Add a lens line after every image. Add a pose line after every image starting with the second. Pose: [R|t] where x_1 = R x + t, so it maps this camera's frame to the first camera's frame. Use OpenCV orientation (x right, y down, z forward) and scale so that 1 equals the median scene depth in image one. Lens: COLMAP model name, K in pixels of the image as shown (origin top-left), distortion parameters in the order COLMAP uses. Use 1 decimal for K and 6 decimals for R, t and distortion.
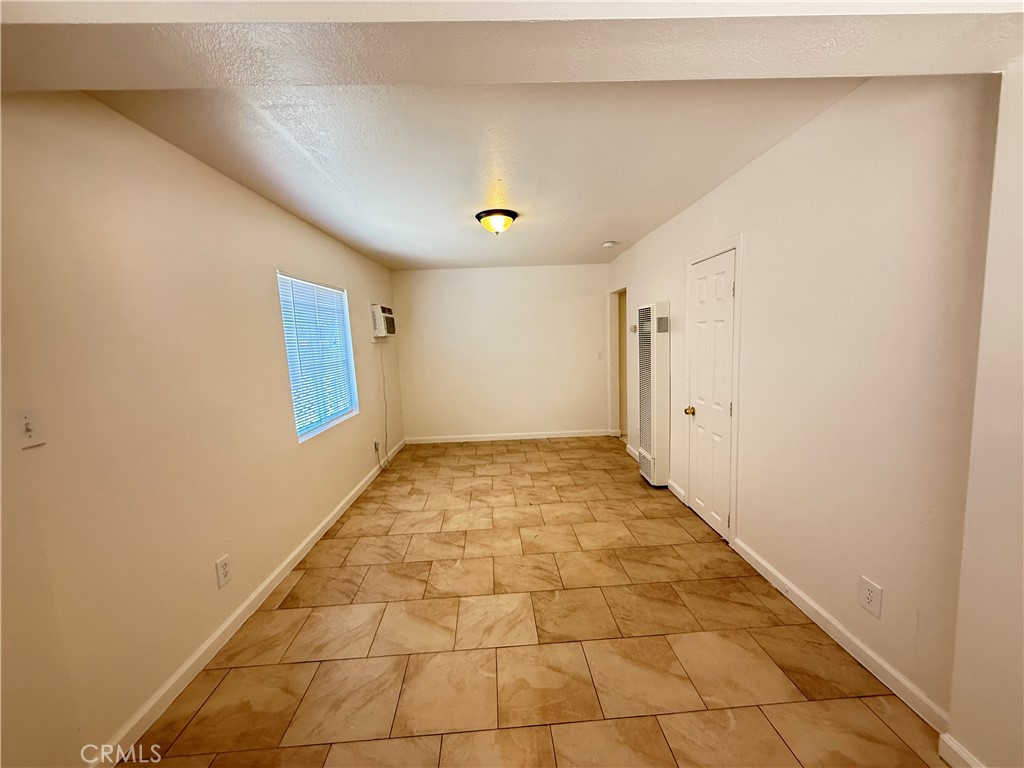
lens RADIAL K [[408.9, 0, 511.4], [0, 408.9, 382.9], [0, 0, 1]] dist [0.001512, -0.000269]
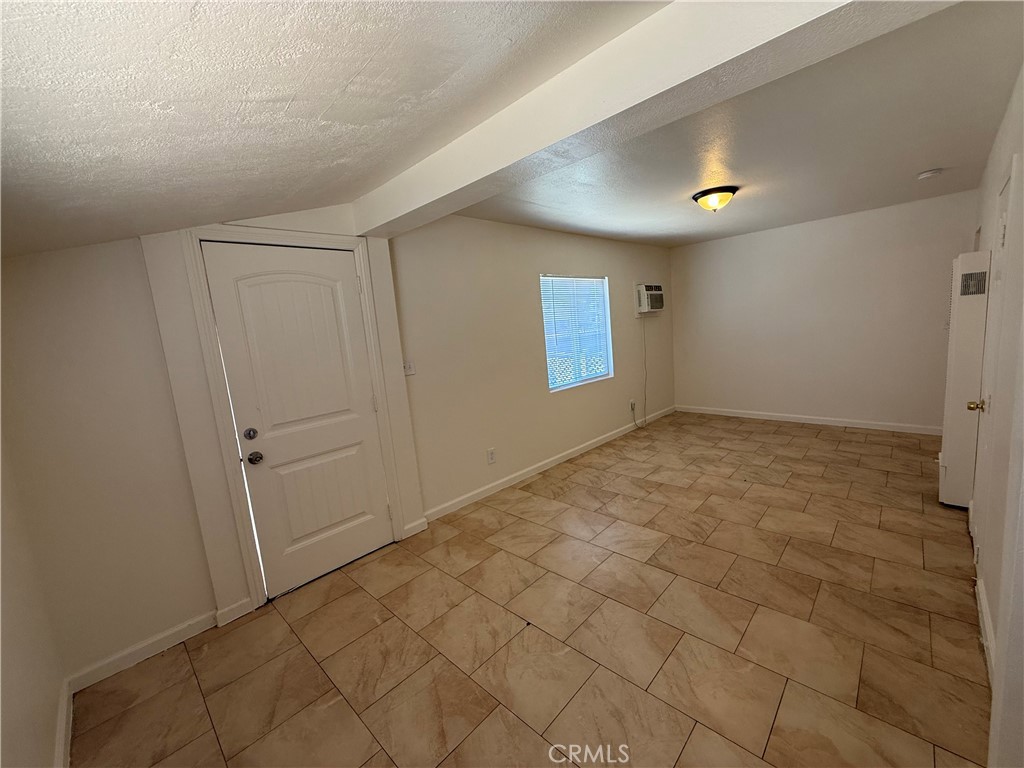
lens RADIAL K [[408.9, 0, 511.8], [0, 408.9, 384.4], [0, 0, 1]] dist [0.001512, -0.000269]
pose [[0.685914, 0.087728, -0.722375, 0.378377], [-0.028584, 0.995188, 0.093718, -0.012926], [0.727121, -0.043634, 0.685122, -0.086755]]
